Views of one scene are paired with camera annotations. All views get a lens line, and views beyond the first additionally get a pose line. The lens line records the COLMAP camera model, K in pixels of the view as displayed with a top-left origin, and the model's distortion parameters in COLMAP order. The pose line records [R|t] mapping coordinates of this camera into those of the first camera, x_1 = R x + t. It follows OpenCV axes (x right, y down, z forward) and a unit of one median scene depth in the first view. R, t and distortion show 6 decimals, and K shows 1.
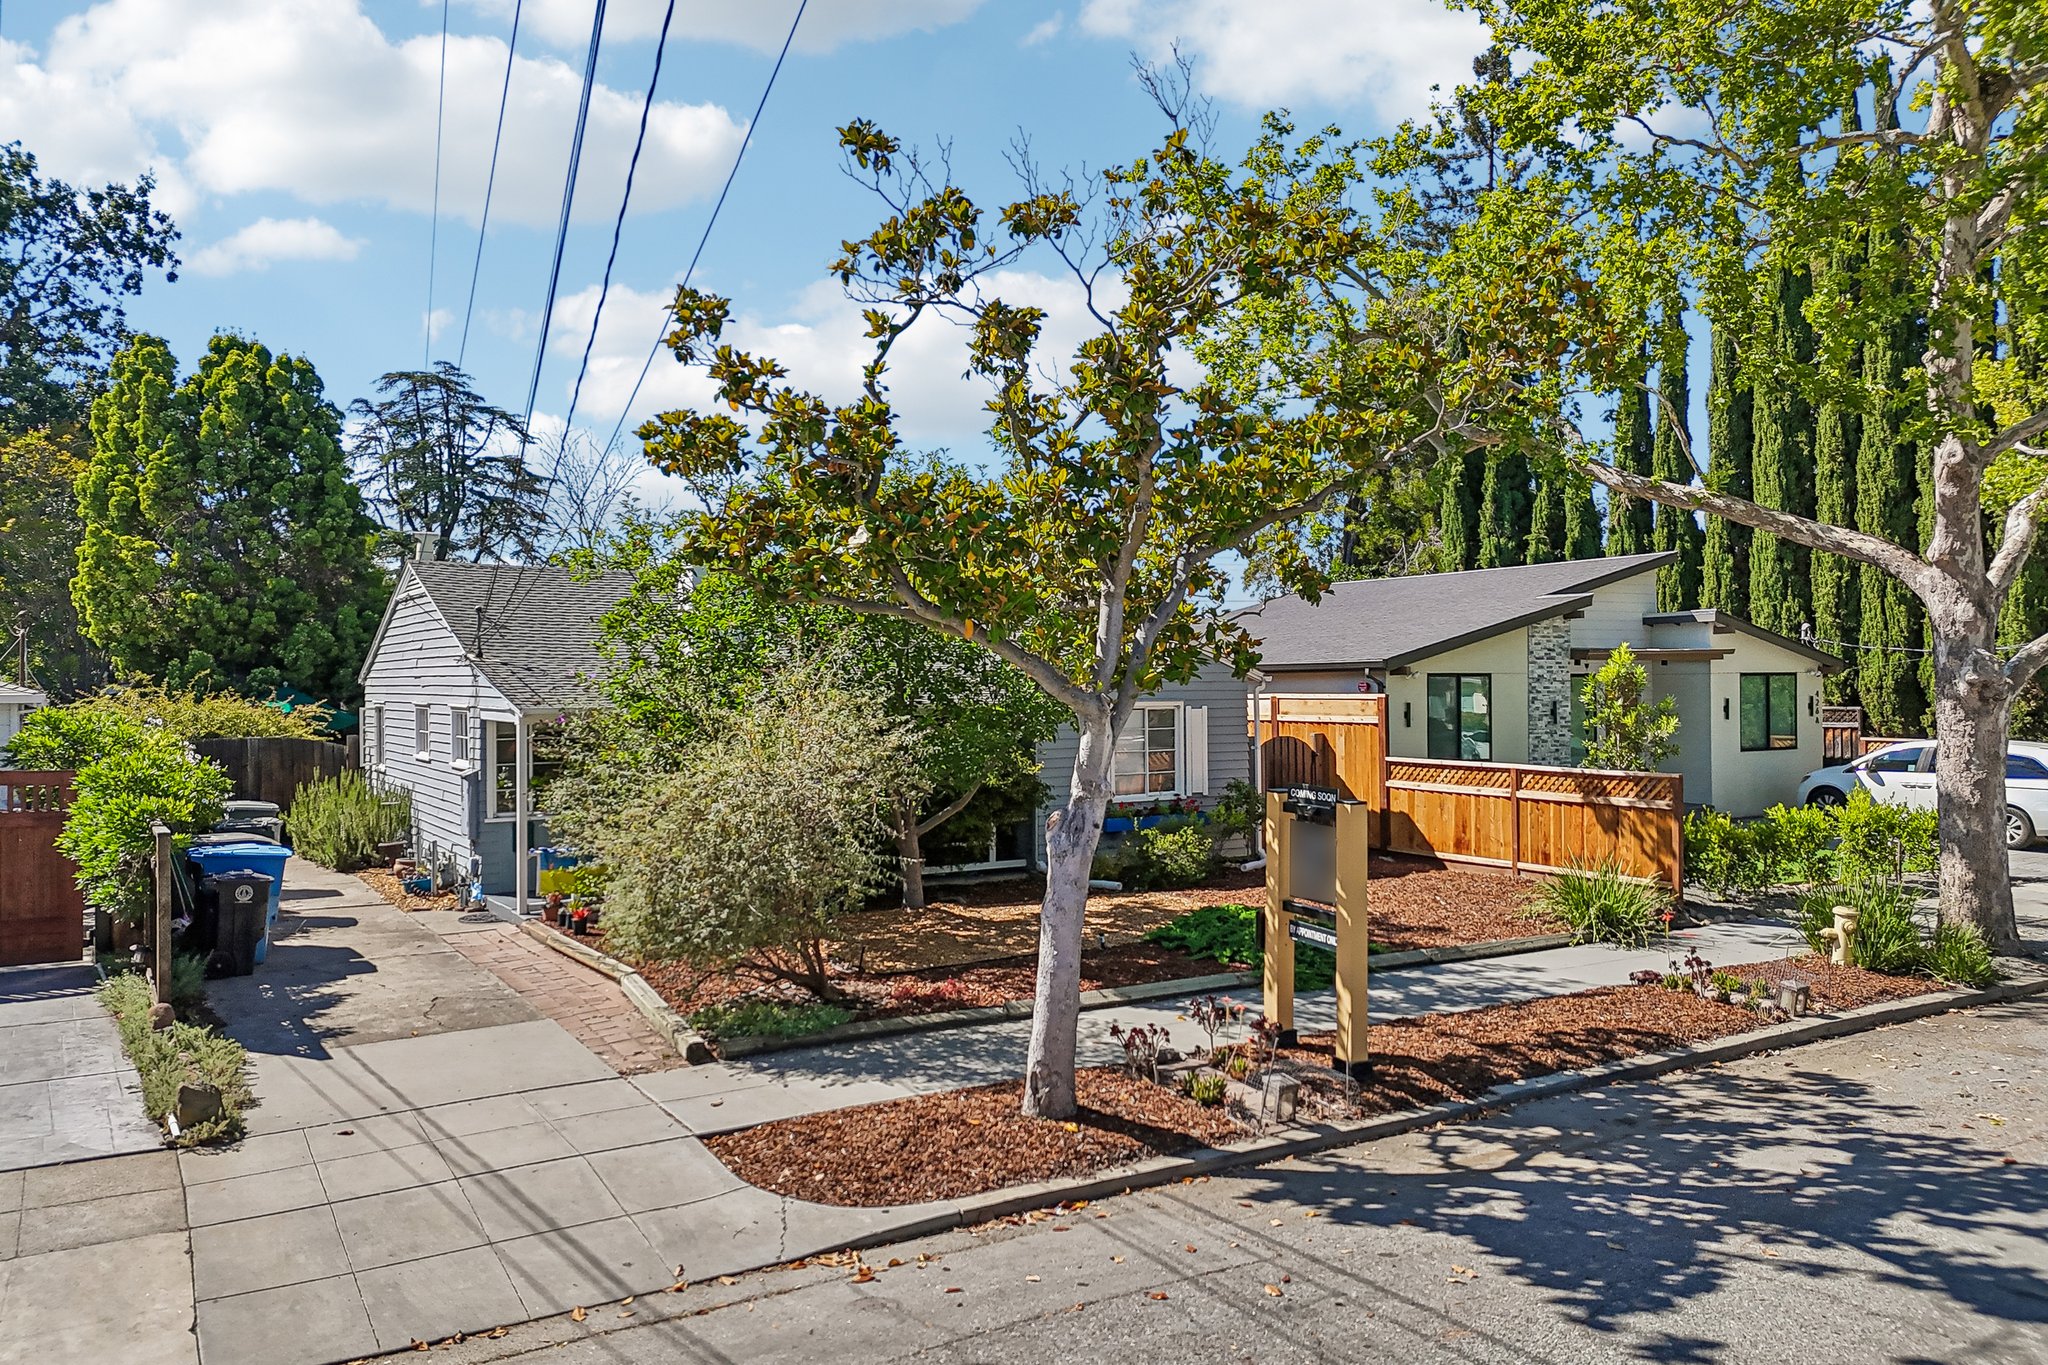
lens RADIAL K [[1443.9, 0, 1024.0], [0, 1443.9, 682.5], [0, 0, 1]] dist [0.086308, -0.114927]
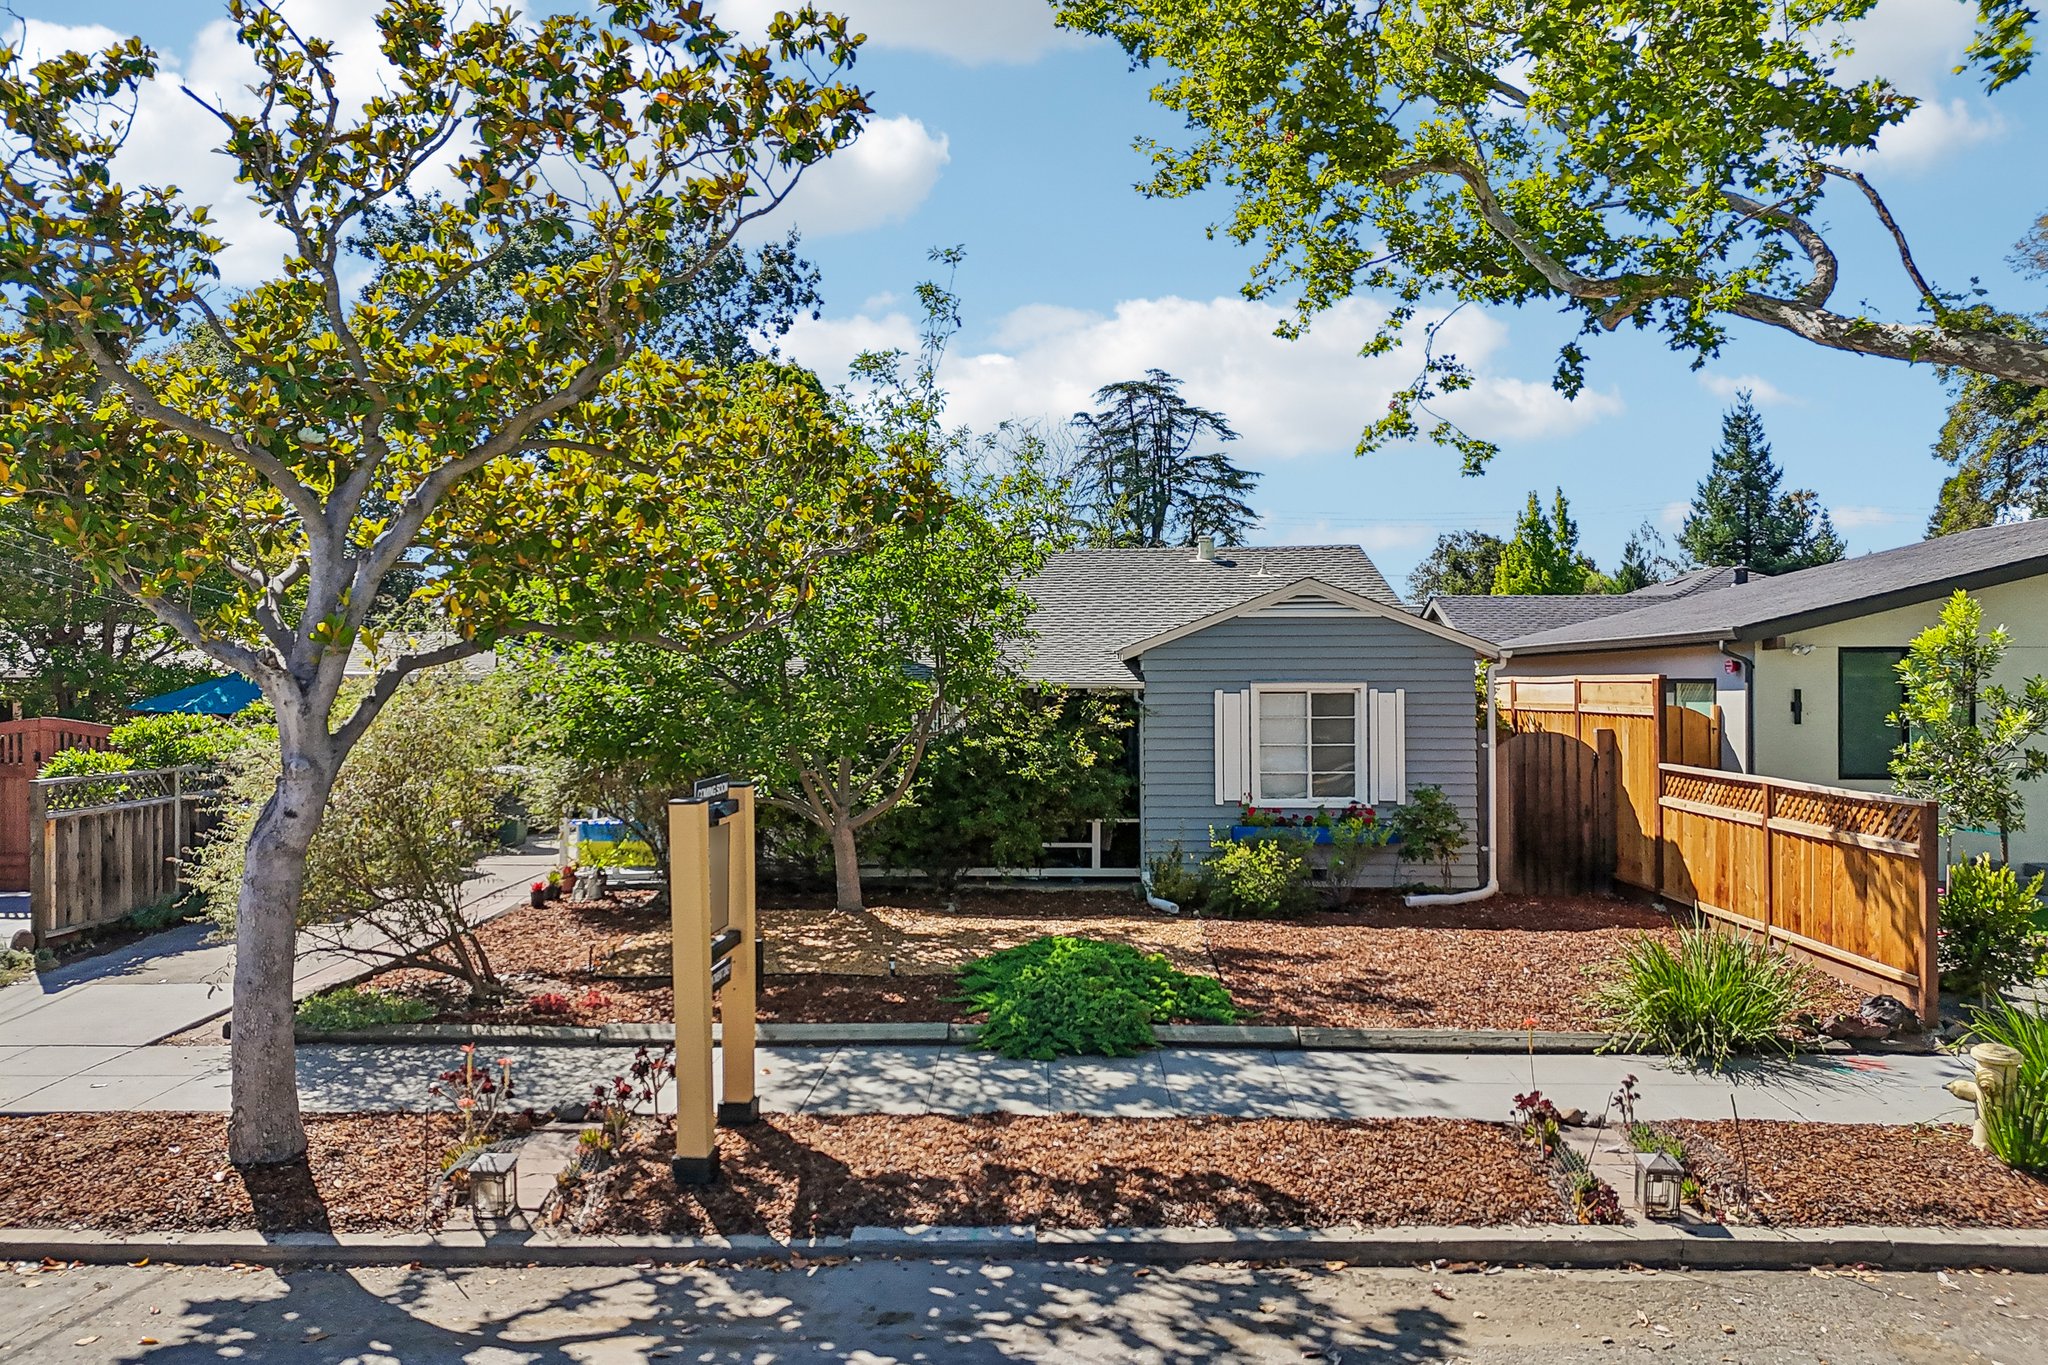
lens RADIAL K [[1459.9, 0, 1024.7], [0, 1459.9, 688.9], [0, 0, 1]] dist [0.090644, -0.104341]
pose [[0.851296, 0.007424, -0.524634, 0.437561], [-0.003326, 0.999956, 0.008754, 0.011795], [0.524676, -0.005707, 0.851283, 0.268781]]
